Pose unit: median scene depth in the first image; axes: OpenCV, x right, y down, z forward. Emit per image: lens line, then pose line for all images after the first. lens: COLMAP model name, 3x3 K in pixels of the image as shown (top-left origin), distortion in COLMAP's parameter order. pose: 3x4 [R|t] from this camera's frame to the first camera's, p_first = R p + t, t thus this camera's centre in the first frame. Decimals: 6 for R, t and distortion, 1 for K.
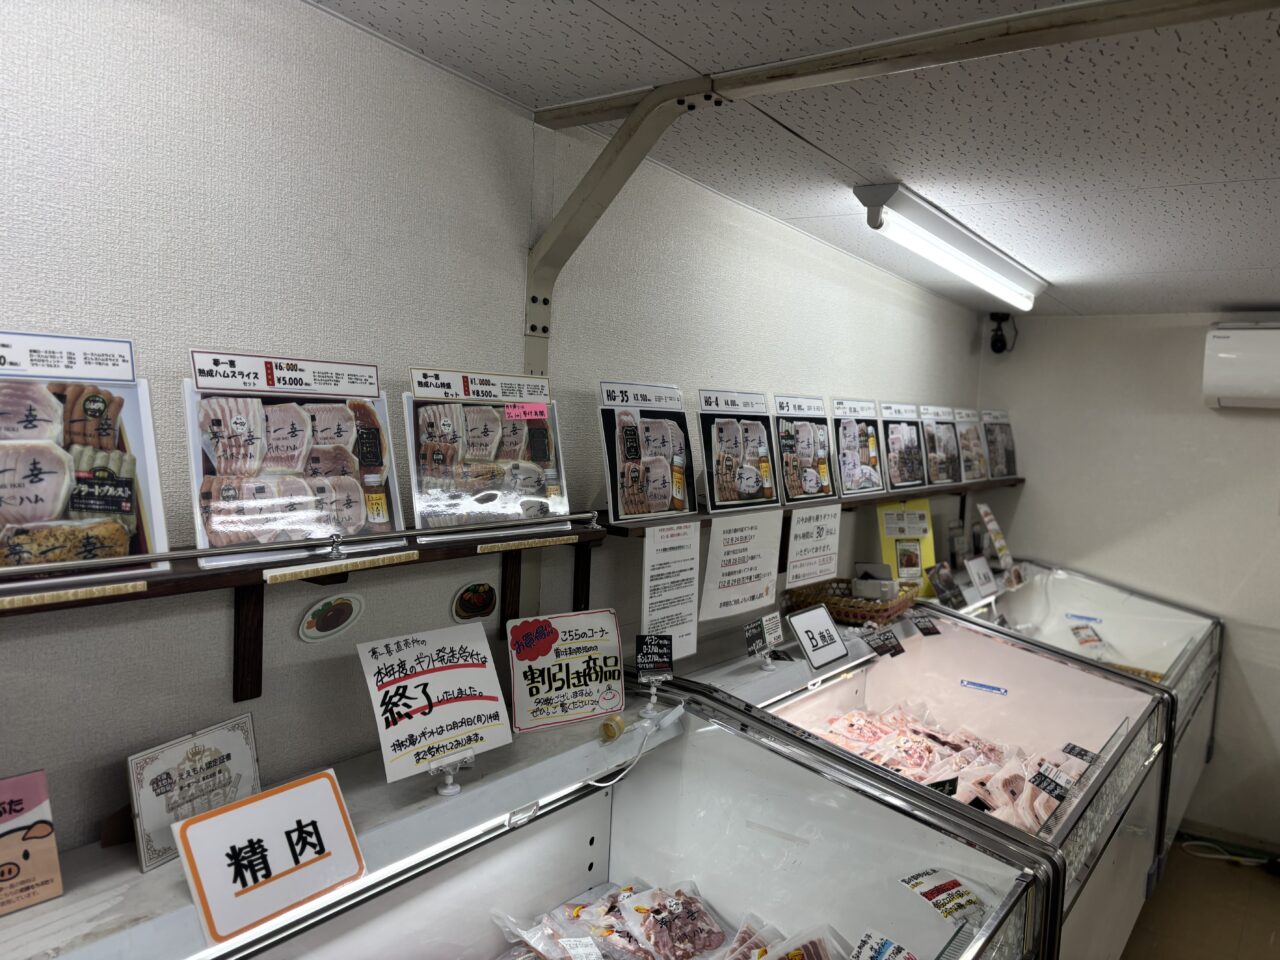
lens RADIAL K [[985.7, 0, 640.0], [0, 985.7, 480.0], [0, 0, 1]] dist [0.015850, -0.001528]
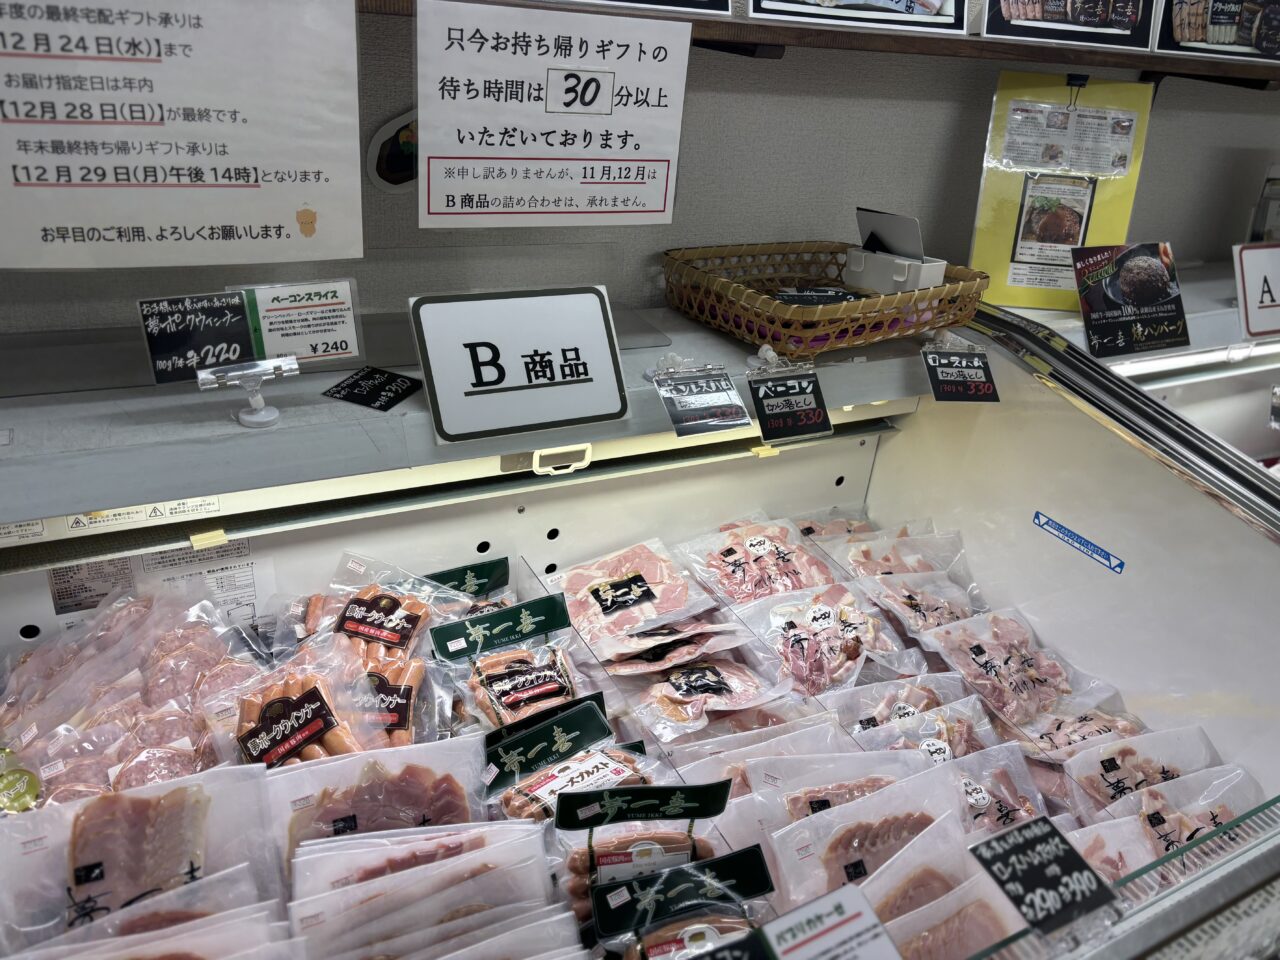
lens RADIAL K [[985.7, 0, 640.0], [0, 985.7, 480.0], [0, 0, 1]] dist [0.015850, -0.001528]
pose [[0.903044, 0.222541, -0.367405, 0.374661], [-0.080014, 0.927510, 0.365135, 0.050943], [0.422029, -0.300335, 0.855389, 0.643275]]
